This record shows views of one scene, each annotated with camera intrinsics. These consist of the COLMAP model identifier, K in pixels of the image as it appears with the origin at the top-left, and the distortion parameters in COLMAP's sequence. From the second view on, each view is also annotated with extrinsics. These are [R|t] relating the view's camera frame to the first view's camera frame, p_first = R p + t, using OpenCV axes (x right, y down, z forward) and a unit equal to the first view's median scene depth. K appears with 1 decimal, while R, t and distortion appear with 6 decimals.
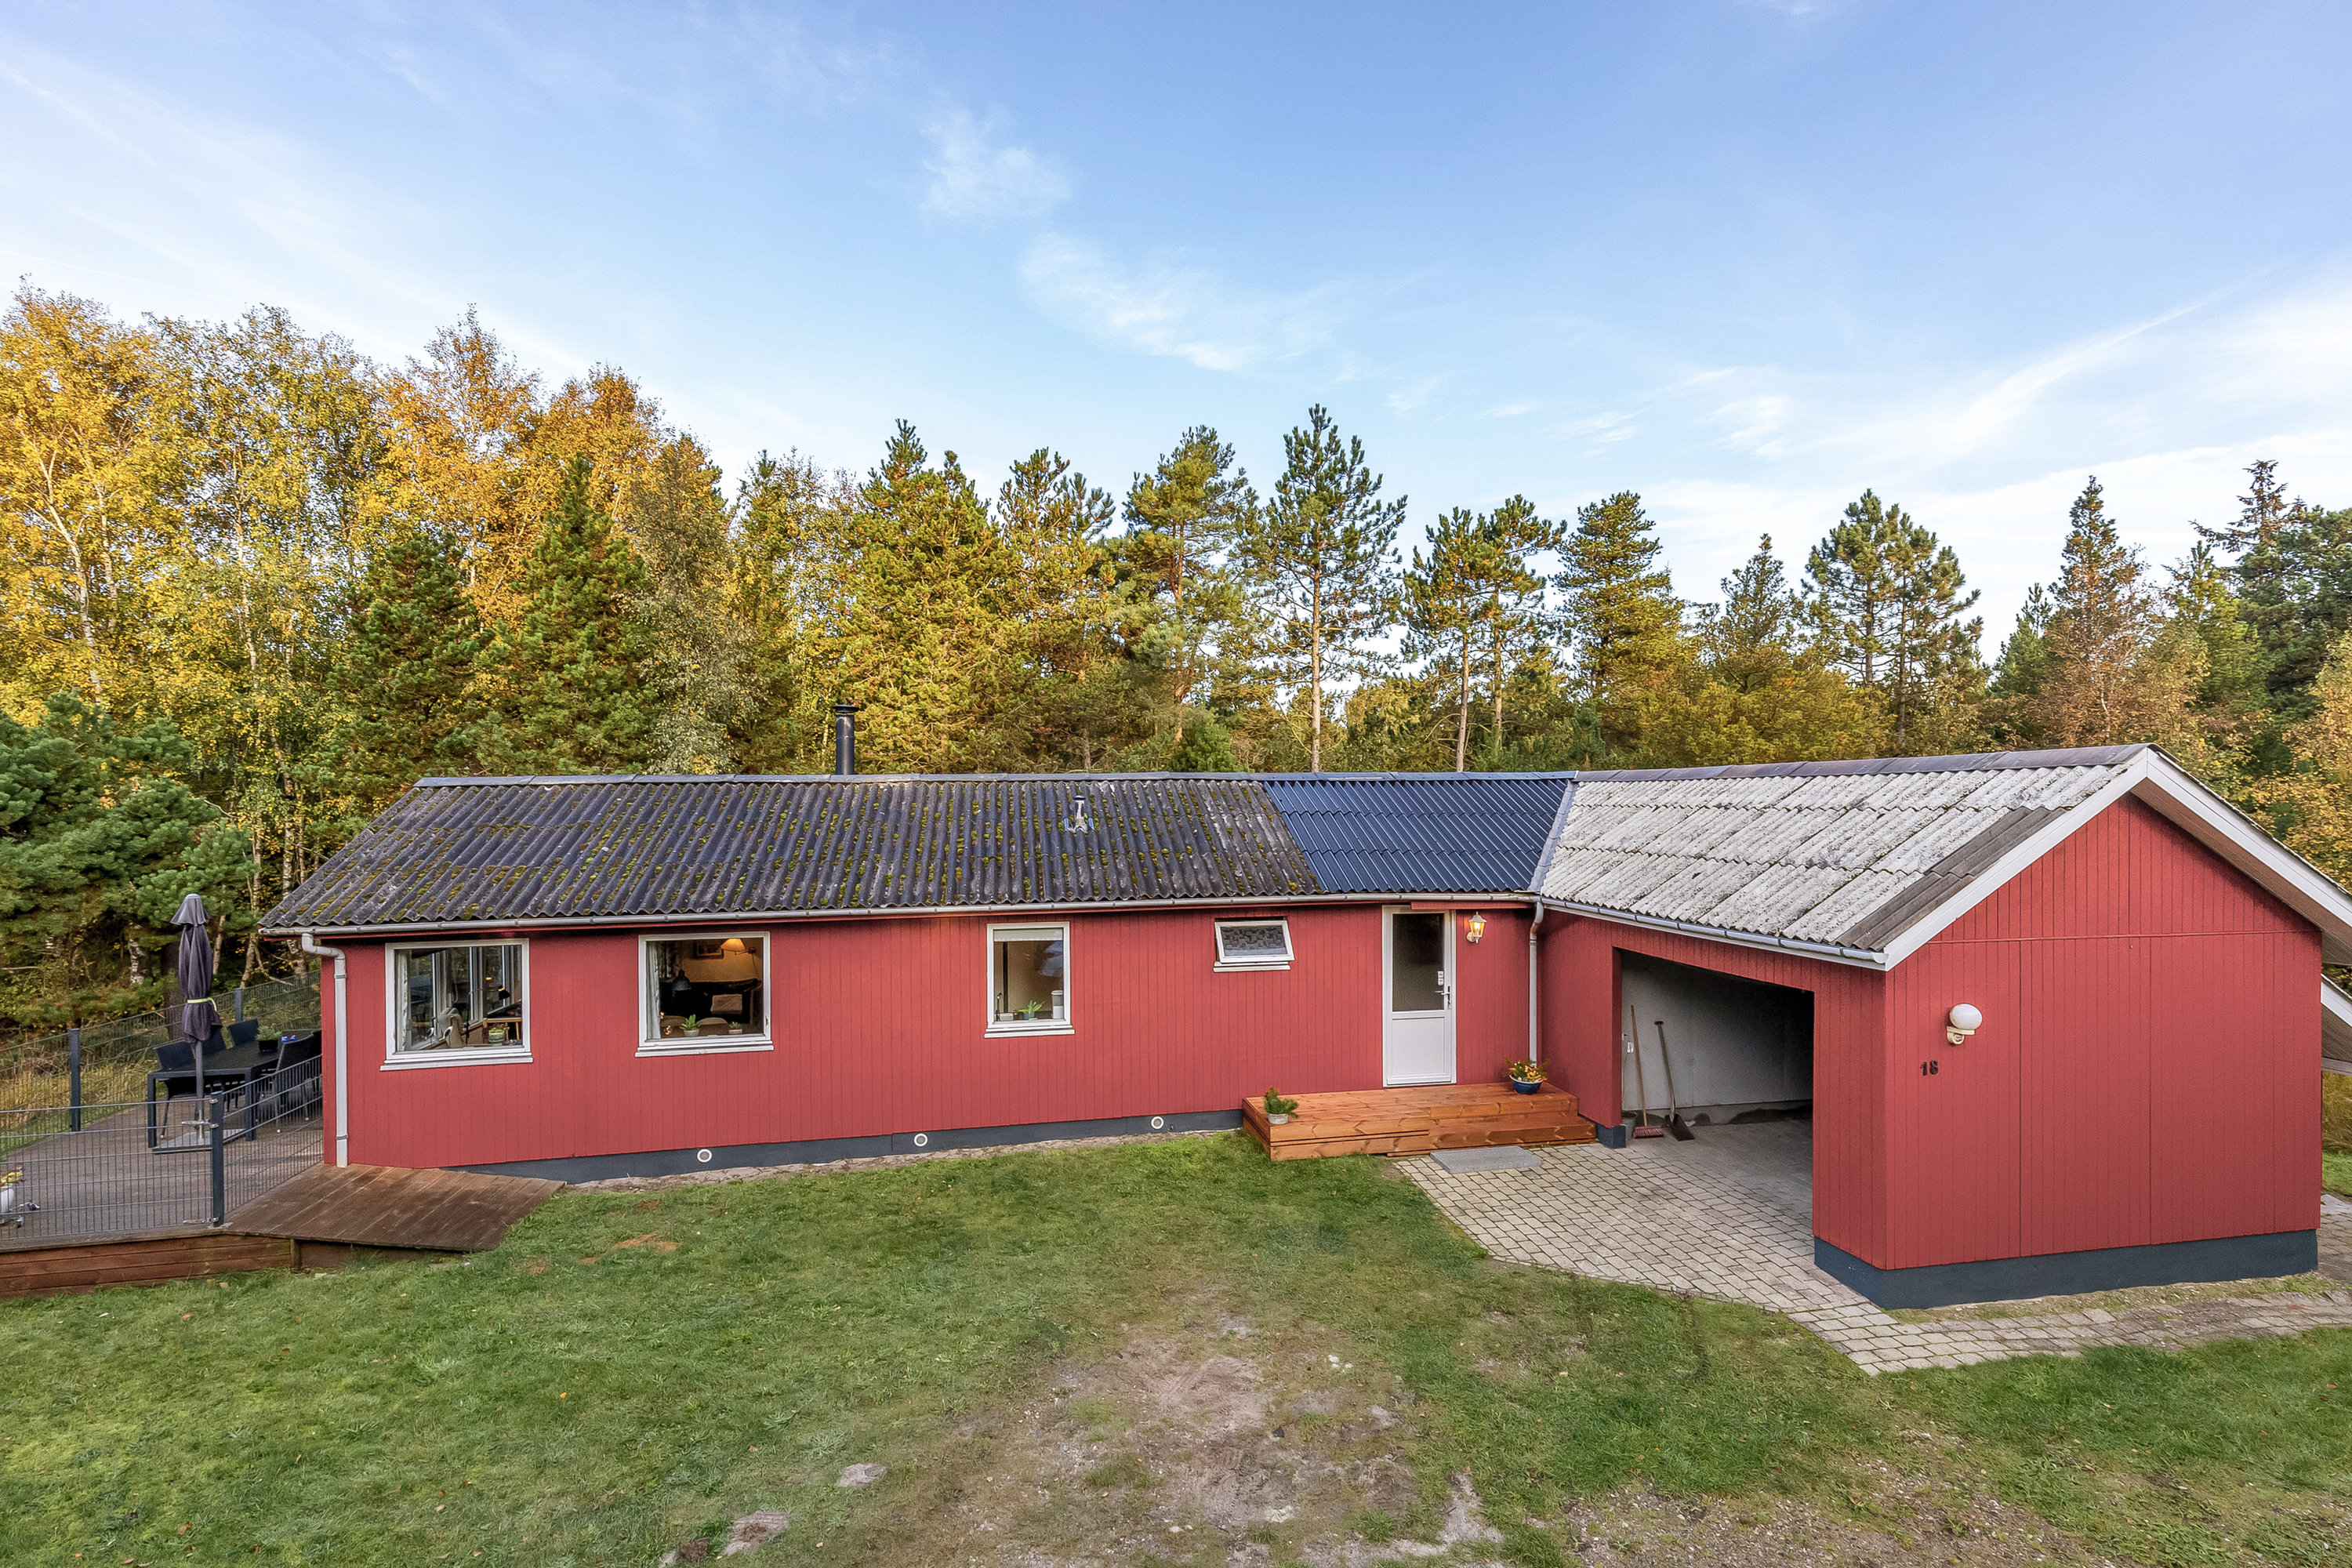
lens RADIAL K [[1023.0, 0, 1114.4], [0, 1023.0, 840.6], [0, 0, 1]] dist [0.020613, 0.000104]
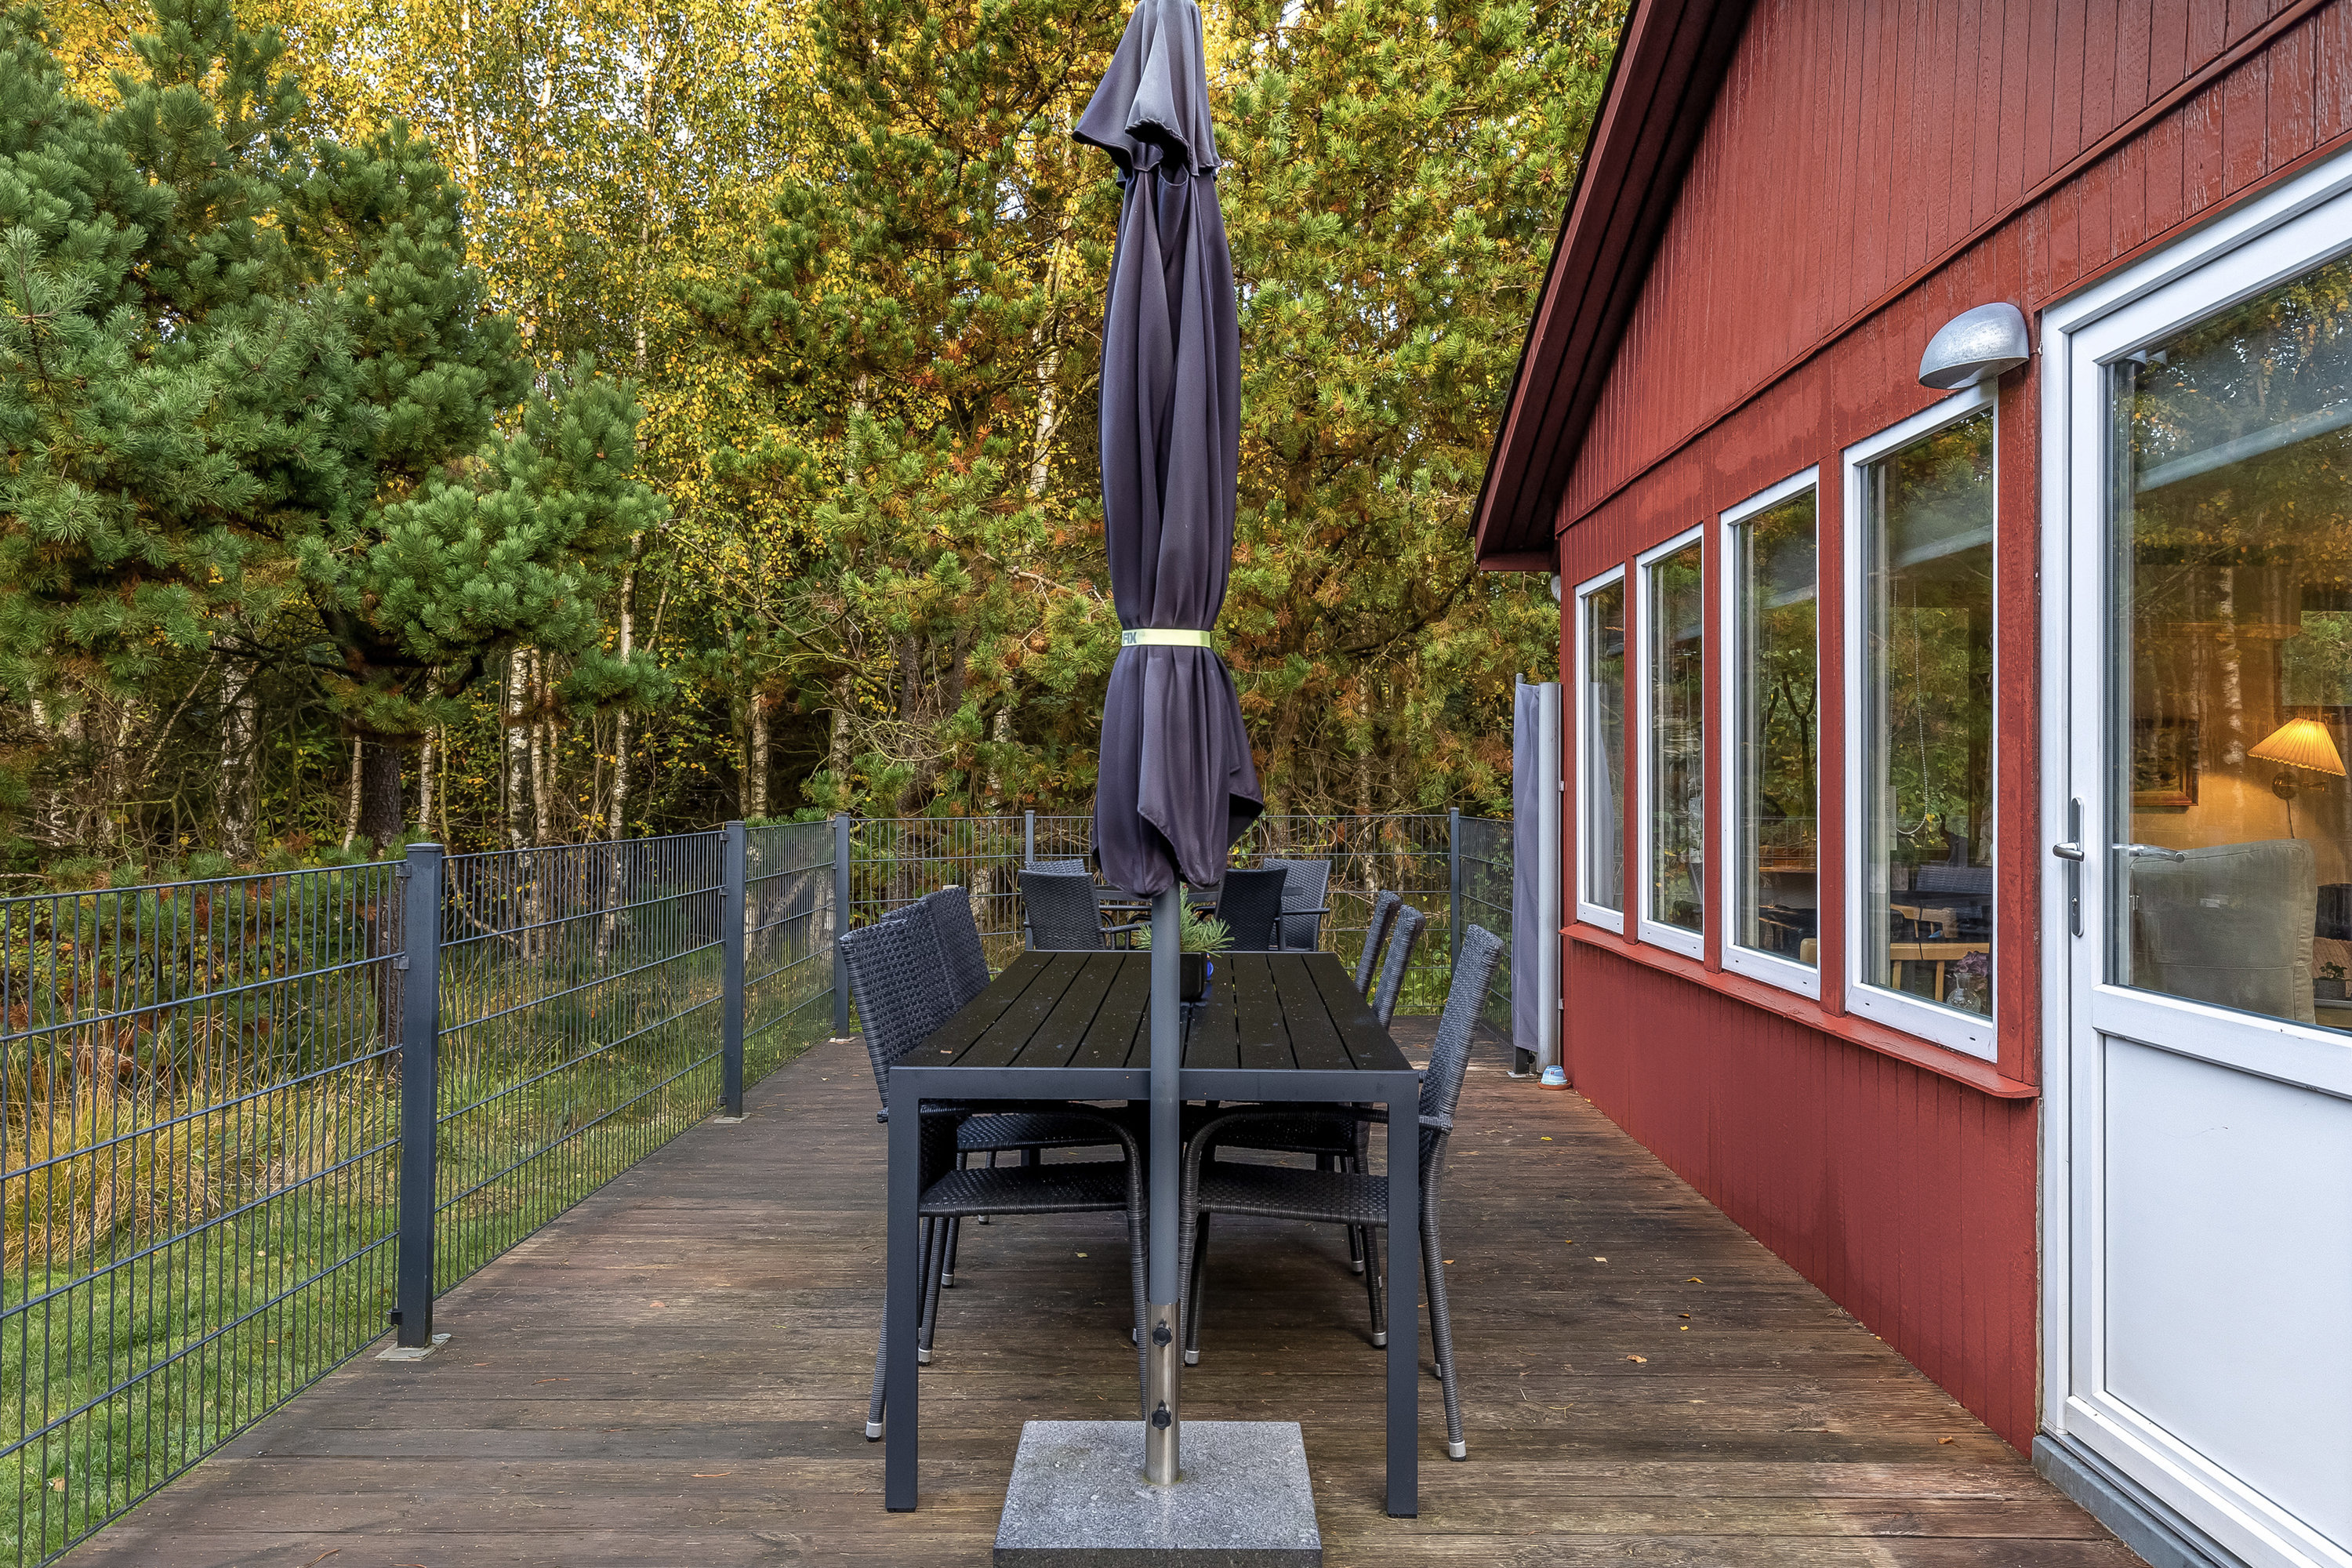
lens RADIAL K [[1705.6, 0, 1176.0], [0, 1705.6, 784.0], [0, 0, 1]] dist [0.030755, -0.001346]
pose [[0.979348, 0.011235, -0.201870, -0.584372], [-0.014909, 0.999750, -0.016688, 0.129027], [0.201632, 0.019353, 0.979270, 0.524905]]
